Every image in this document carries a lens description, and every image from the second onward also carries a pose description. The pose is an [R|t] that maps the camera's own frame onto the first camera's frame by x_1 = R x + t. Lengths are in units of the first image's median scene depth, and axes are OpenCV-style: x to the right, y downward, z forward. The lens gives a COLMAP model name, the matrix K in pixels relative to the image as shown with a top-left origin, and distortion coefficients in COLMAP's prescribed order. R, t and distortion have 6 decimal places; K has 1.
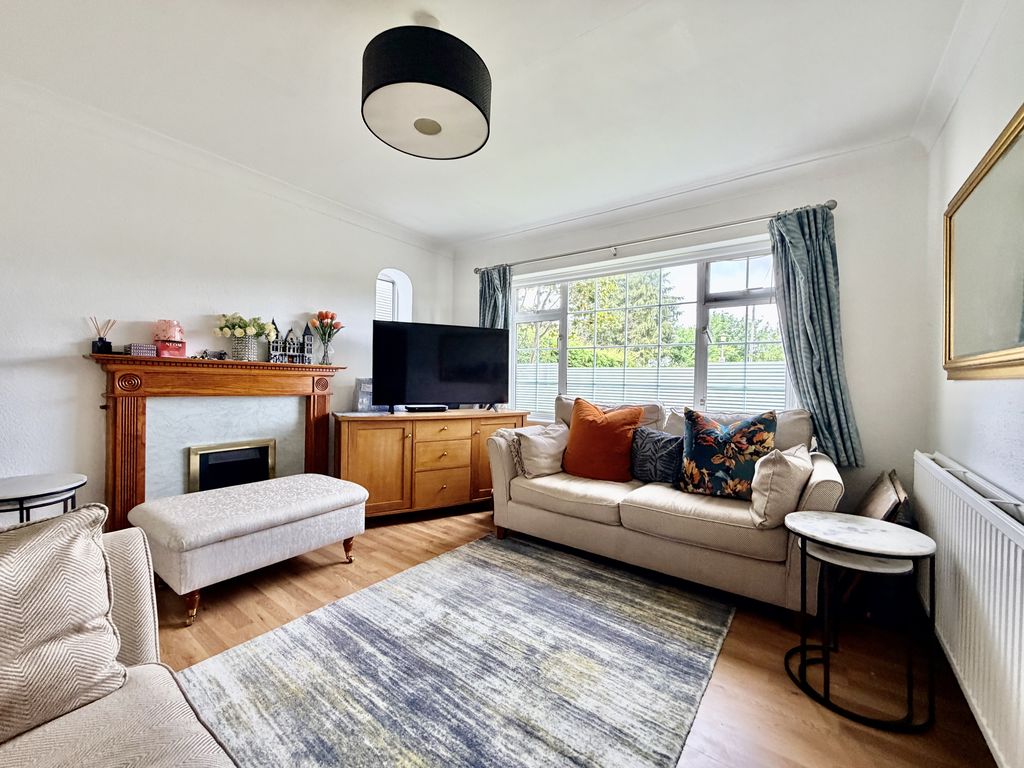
lens RADIAL K [[411.1, 0, 512.4], [0, 411.1, 383.5], [0, 0, 1]] dist [-0.000125, -0.000476]
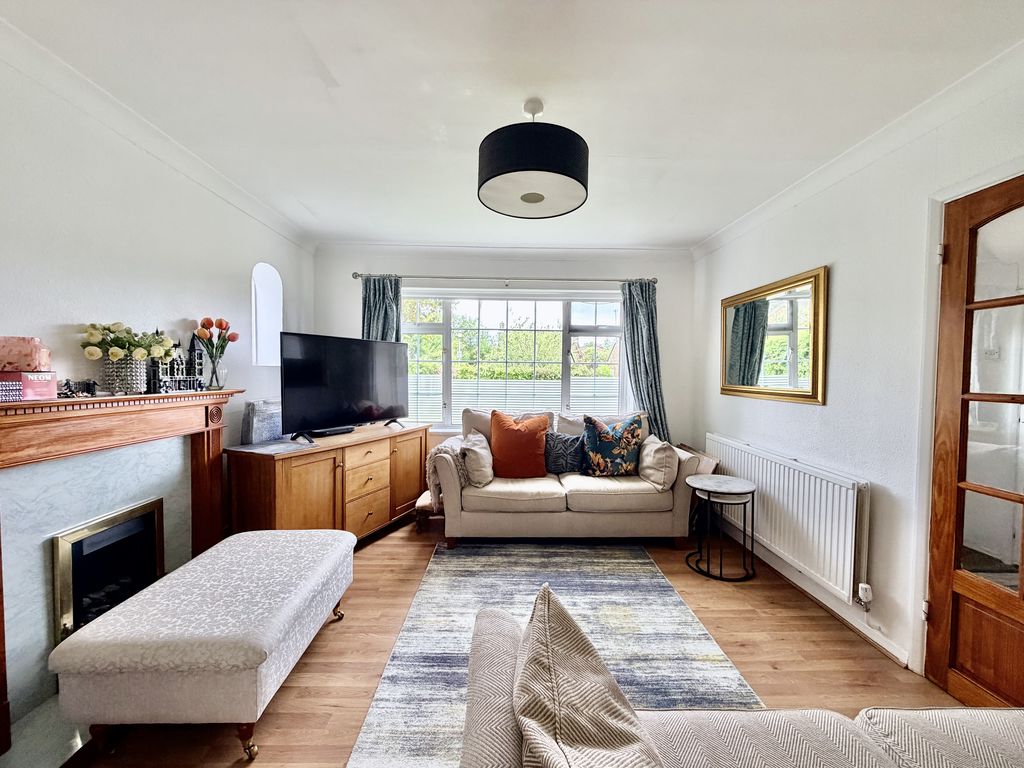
lens RADIAL K [[411.1, 0, 510.6], [0, 411.1, 383.3], [0, 0, 1]] dist [-0.000125, -0.000476]
pose [[0.789540, -0.027990, 0.613060, -0.626739], [0.009576, 0.999400, 0.033297, -0.096555], [-0.613624, -0.020419, 0.789334, 0.083291]]
